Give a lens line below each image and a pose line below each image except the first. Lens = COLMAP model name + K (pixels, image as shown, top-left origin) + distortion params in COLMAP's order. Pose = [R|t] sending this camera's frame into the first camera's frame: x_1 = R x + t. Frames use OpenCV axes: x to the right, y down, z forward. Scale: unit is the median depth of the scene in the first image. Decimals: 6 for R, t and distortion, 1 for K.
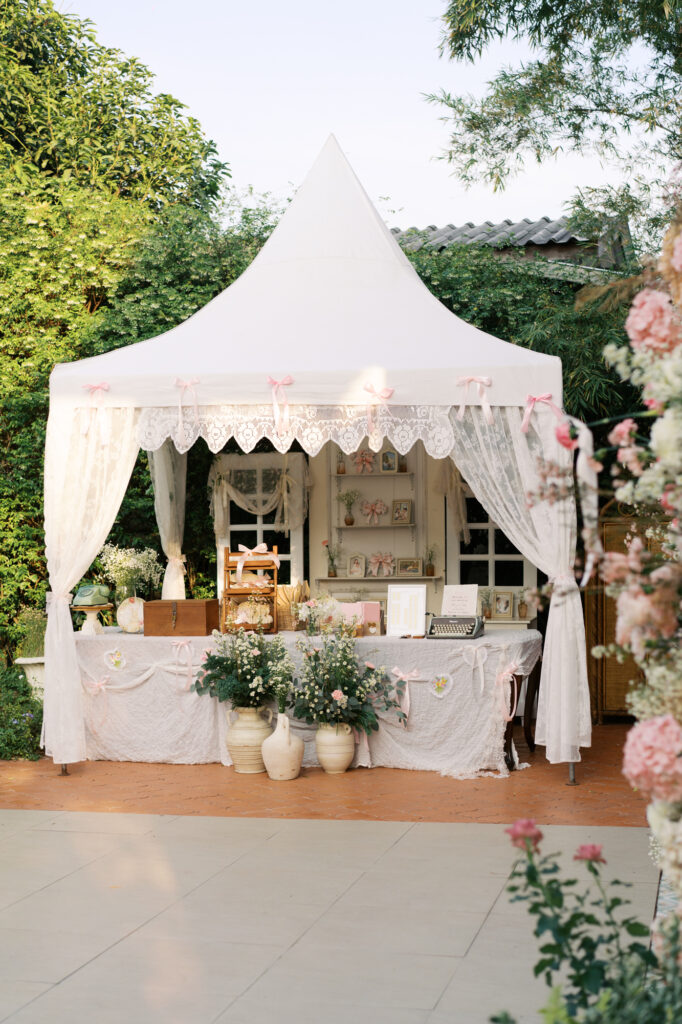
lens RADIAL K [[1593.5, 0, 341.1], [0, 1593.5, 512.9], [0, 0, 1]] dist [0.013727, 0.000000]
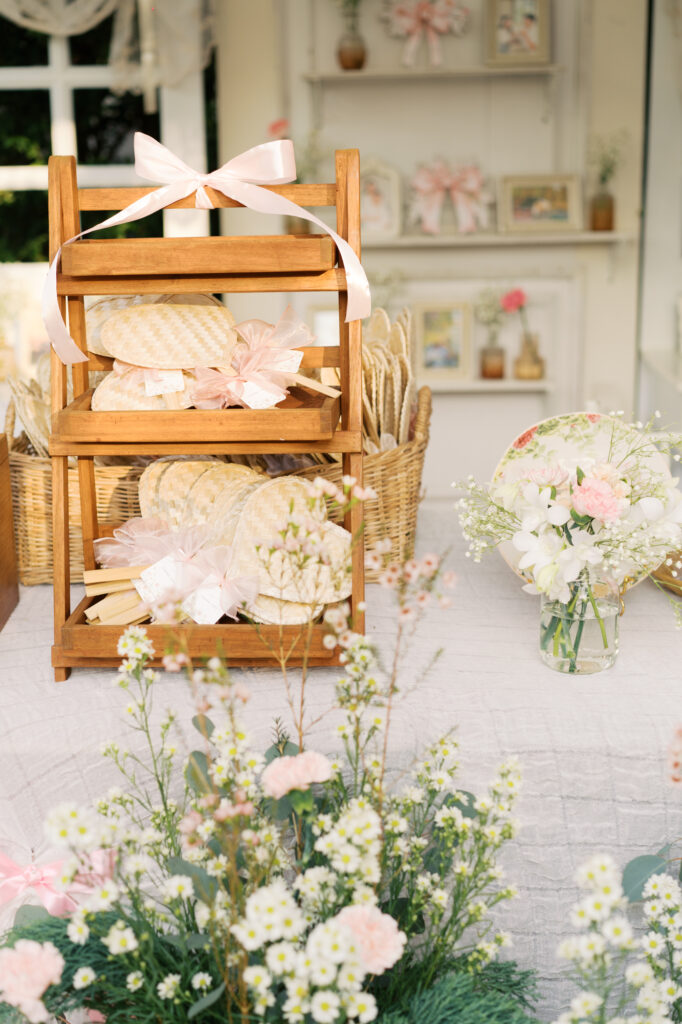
lens RADIAL K [[1593.5, 0, 340.9], [0, 1593.5, 511.9], [0, 0, 1]] dist [0.013727, 0.000000]
pose [[0.975072, -0.057441, 0.214323, -0.069591], [0.000475, 0.966449, 0.256857, 0.011081], [-0.221886, -0.250352, 0.942386, 0.681431]]
